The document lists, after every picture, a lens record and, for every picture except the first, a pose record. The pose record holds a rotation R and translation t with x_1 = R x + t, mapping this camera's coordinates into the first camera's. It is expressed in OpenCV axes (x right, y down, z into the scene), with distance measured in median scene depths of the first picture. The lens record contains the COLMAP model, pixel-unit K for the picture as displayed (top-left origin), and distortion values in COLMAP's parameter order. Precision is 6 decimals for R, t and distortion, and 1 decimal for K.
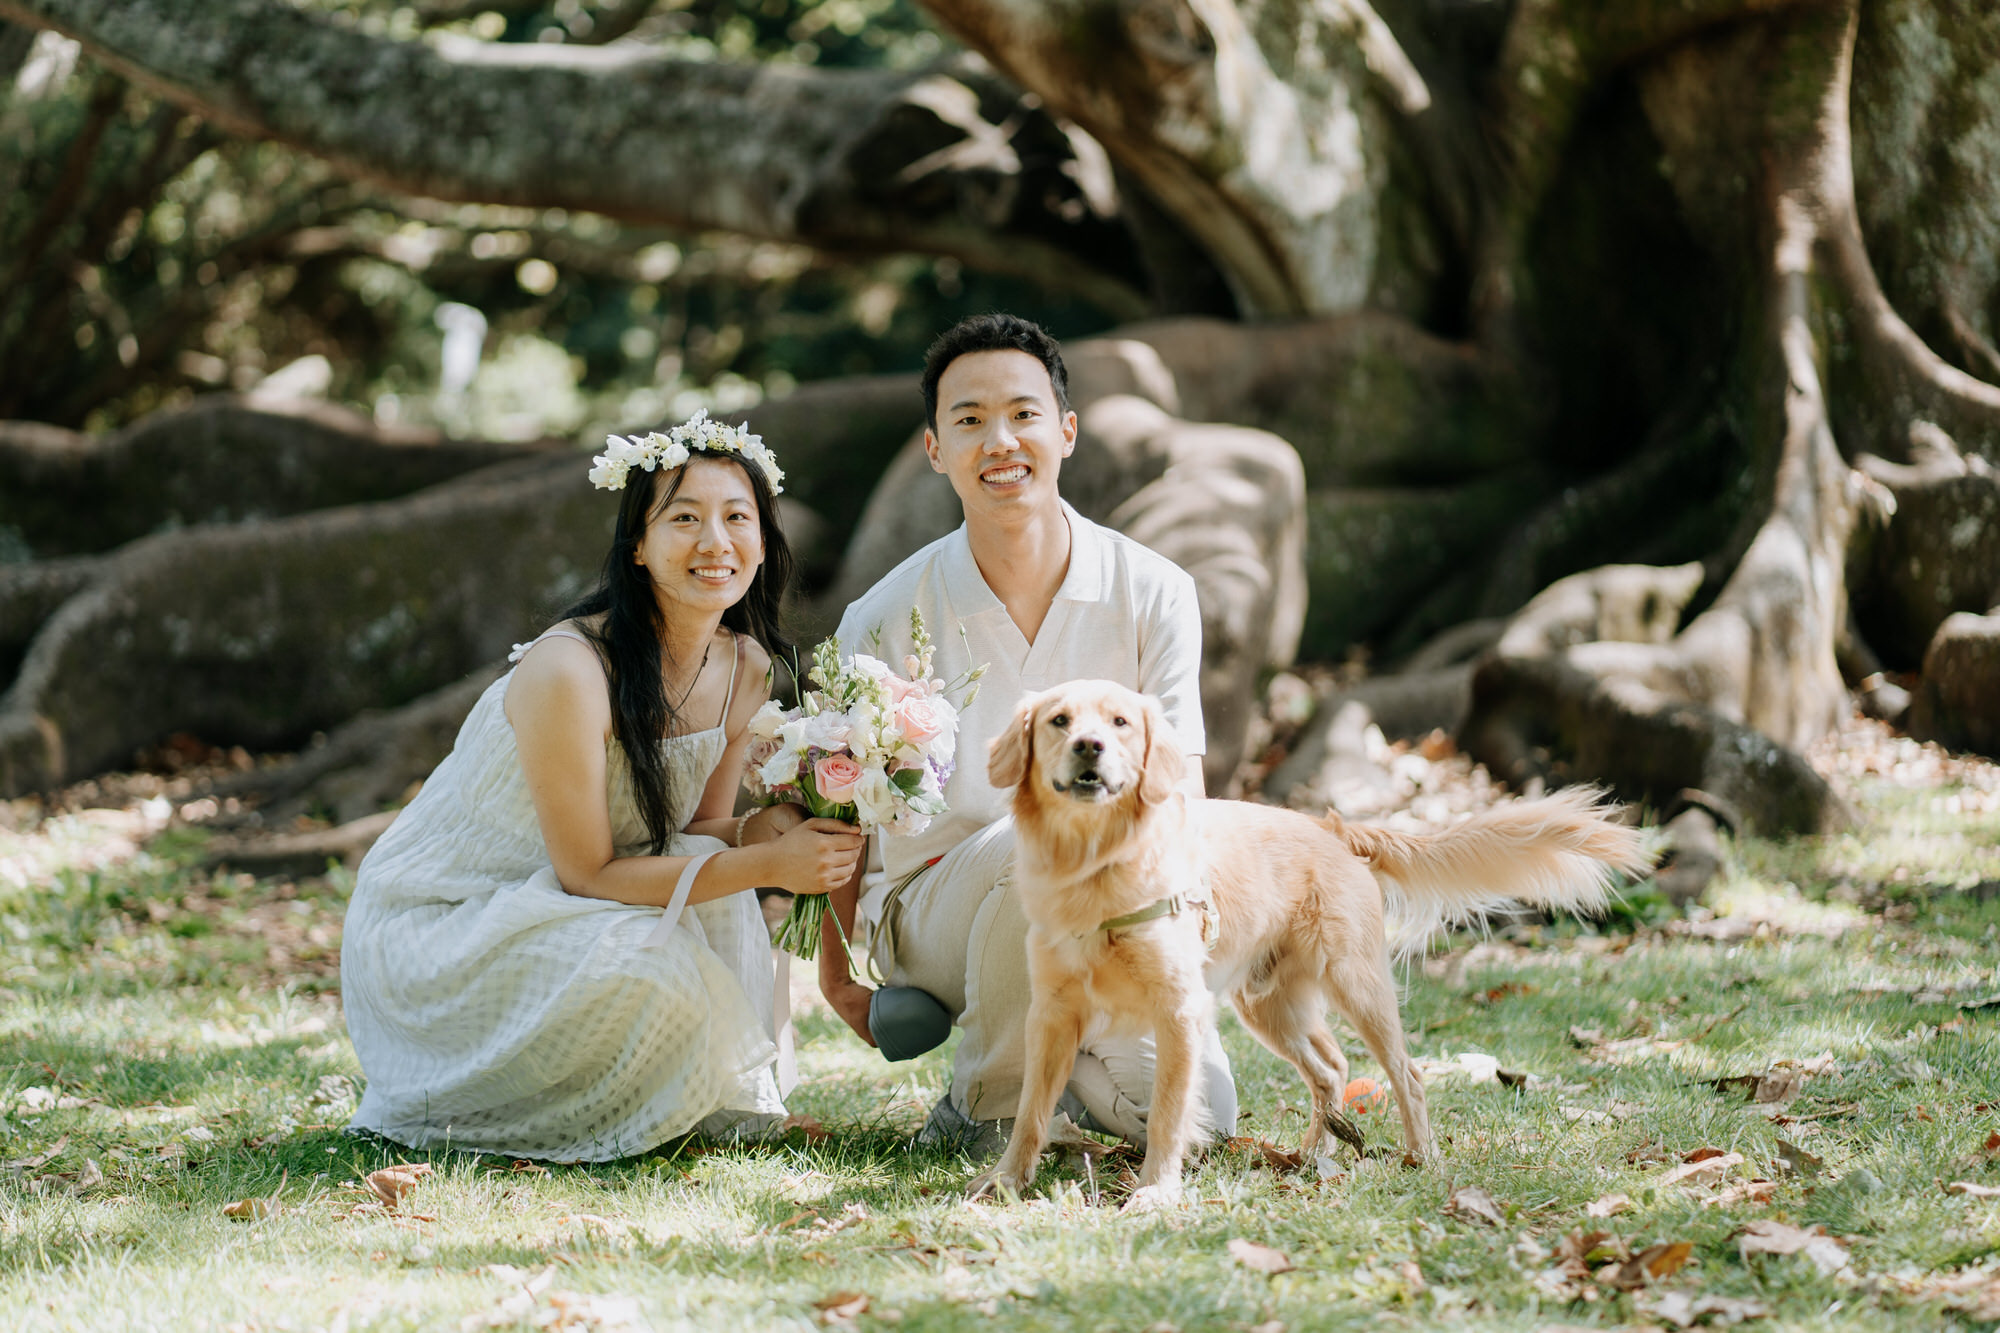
lens RADIAL K [[4918.4, 0, 962.8], [0, 4918.4, 664.1], [0, 0, 1]] dist [0.089603, -1.936485]
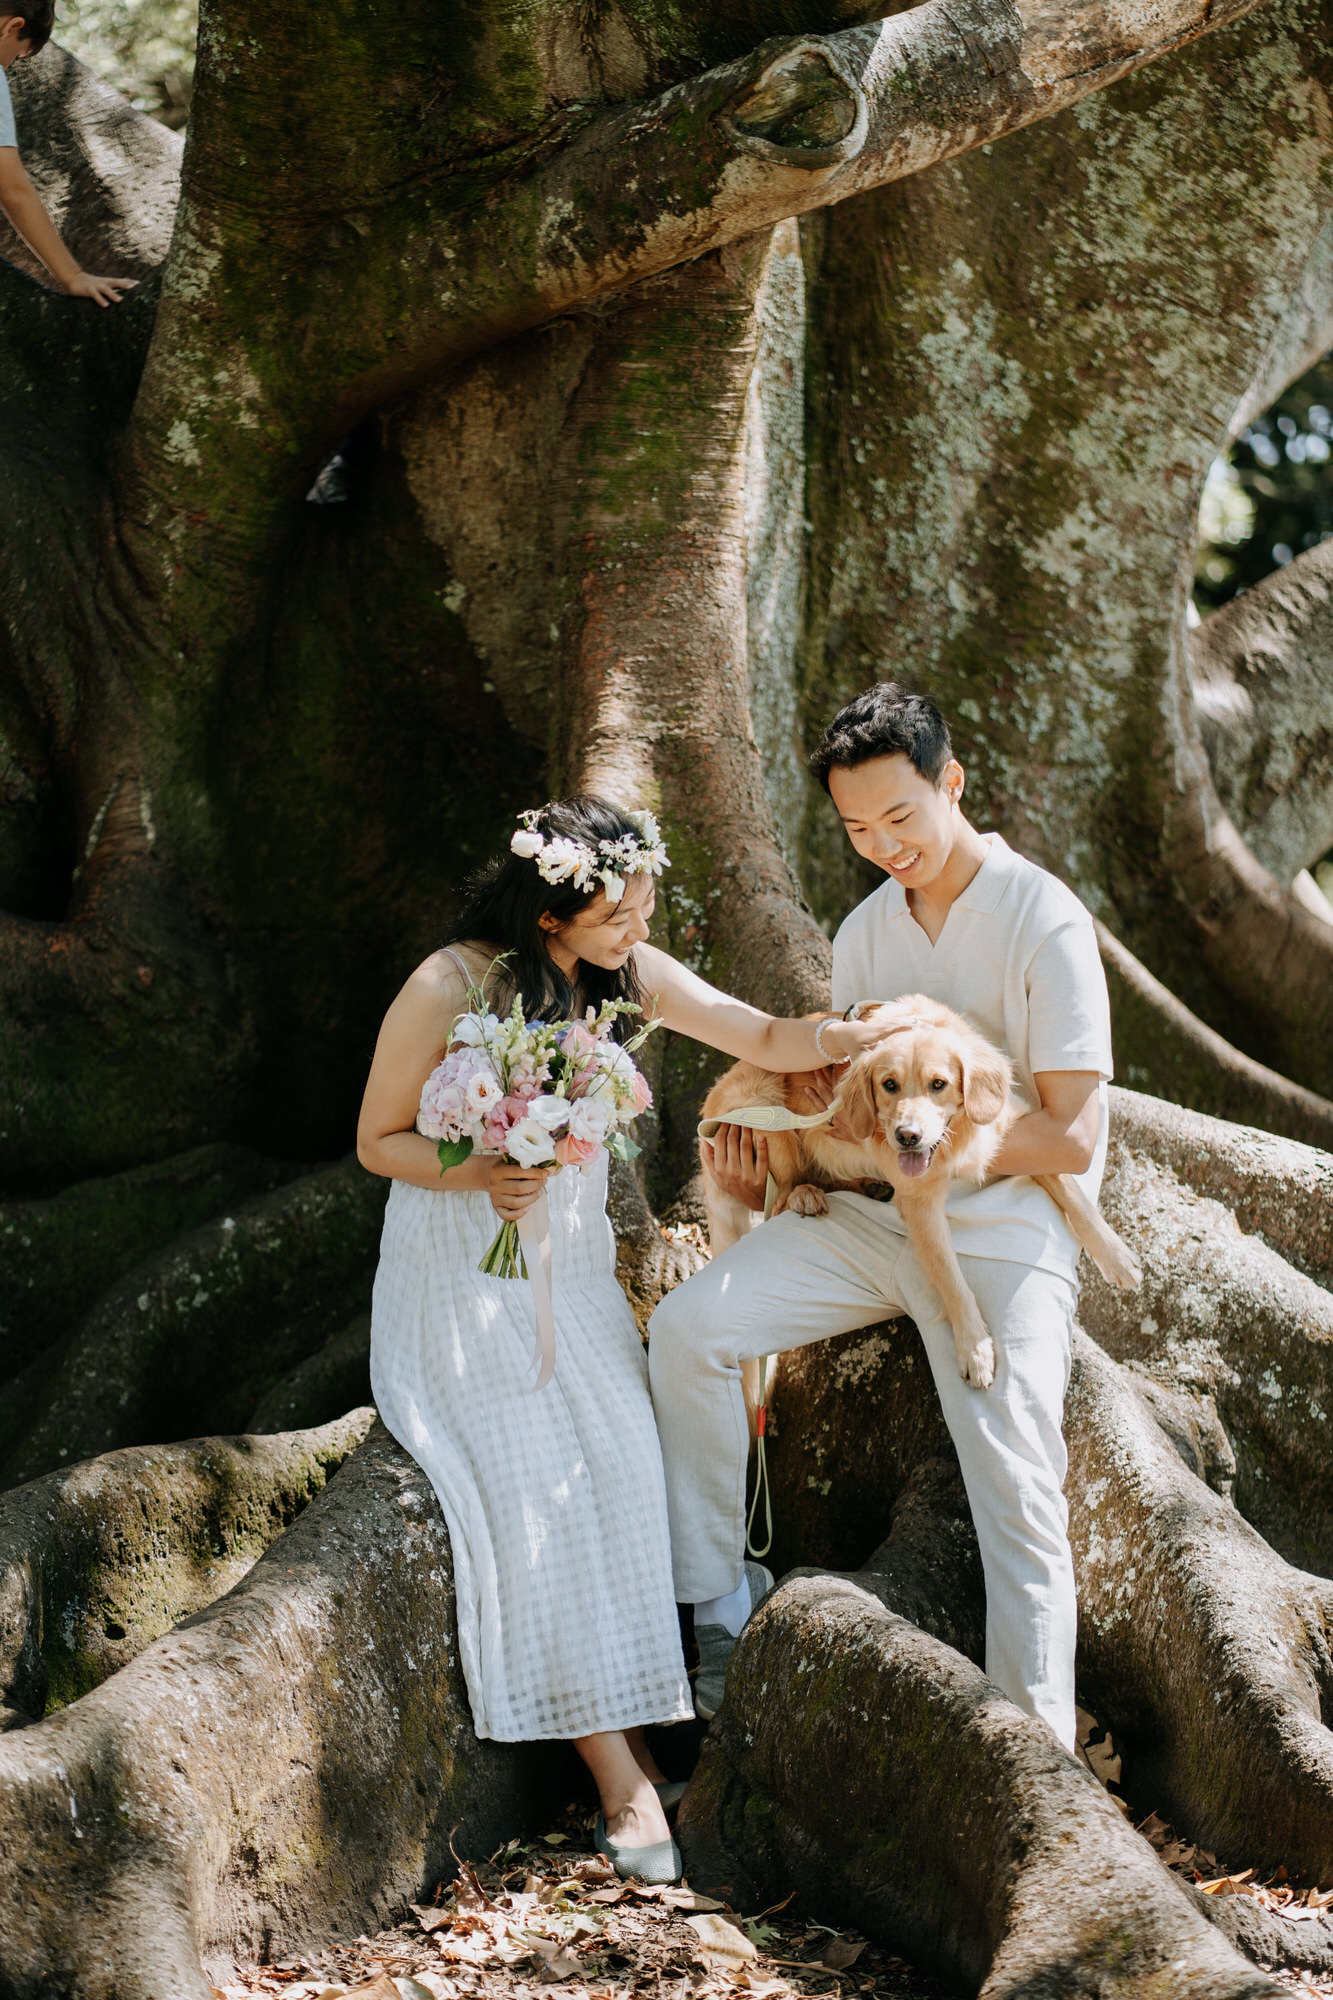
lens RADIAL K [[4823.4, 0, 611.4], [0, 4823.4, 1001.5], [0, 0, 1]] dist [0.105119, -2.325989]
pose [[0.999928, -0.007167, -0.009595, 0.168147], [0.007225, 0.999956, 0.006058, -0.060337], [0.009551, -0.006127, 0.999936, 0.471697]]
